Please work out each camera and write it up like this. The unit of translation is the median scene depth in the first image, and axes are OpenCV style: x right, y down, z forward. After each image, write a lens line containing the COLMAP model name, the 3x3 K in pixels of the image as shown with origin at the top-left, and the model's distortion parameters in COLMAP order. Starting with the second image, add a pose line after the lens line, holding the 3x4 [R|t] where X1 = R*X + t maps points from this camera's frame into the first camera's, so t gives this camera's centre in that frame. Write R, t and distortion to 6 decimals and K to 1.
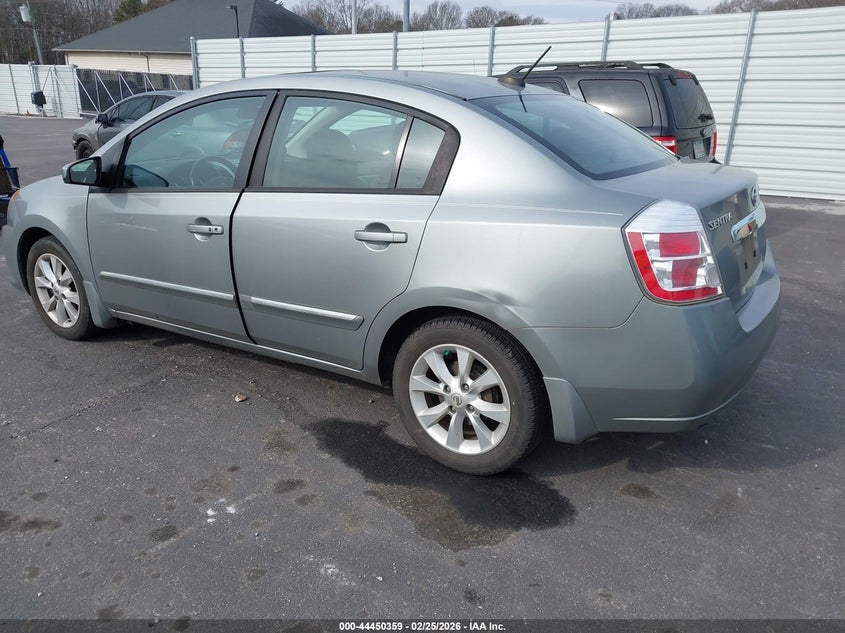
lens RADIAL K [[650.3, 0, 423.1], [0, 650.3, 316.6], [0, 0, 1]] dist [0.015674, 0.004510]
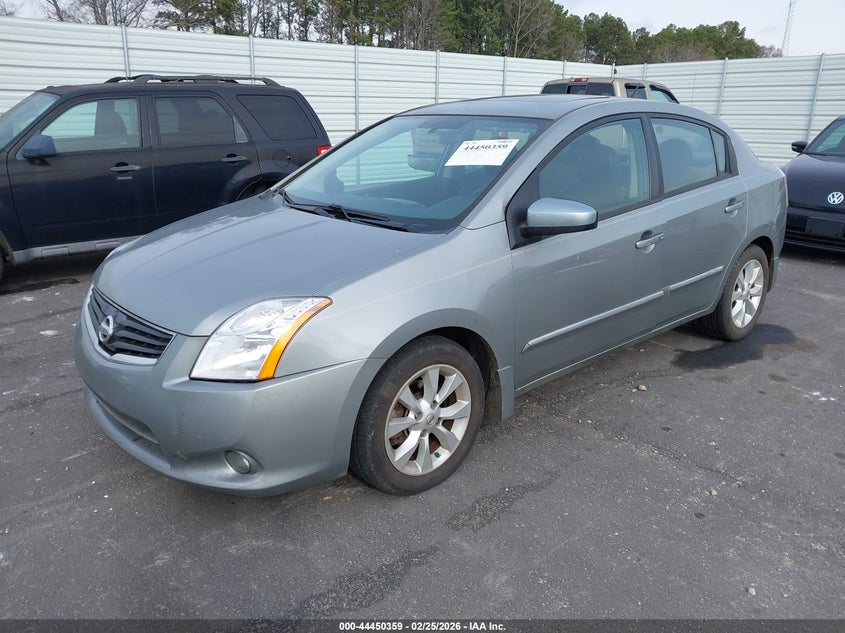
lens RADIAL K [[650.3, 0, 422.9], [0, 650.3, 318.0], [0, 0, 1]] dist [0.015674, 0.004510]
pose [[0.309546, -0.269875, 0.911783, -1.524690], [0.377165, 0.915071, 0.142802, -0.306005], [-0.872885, 0.299689, 0.385044, 0.997668]]
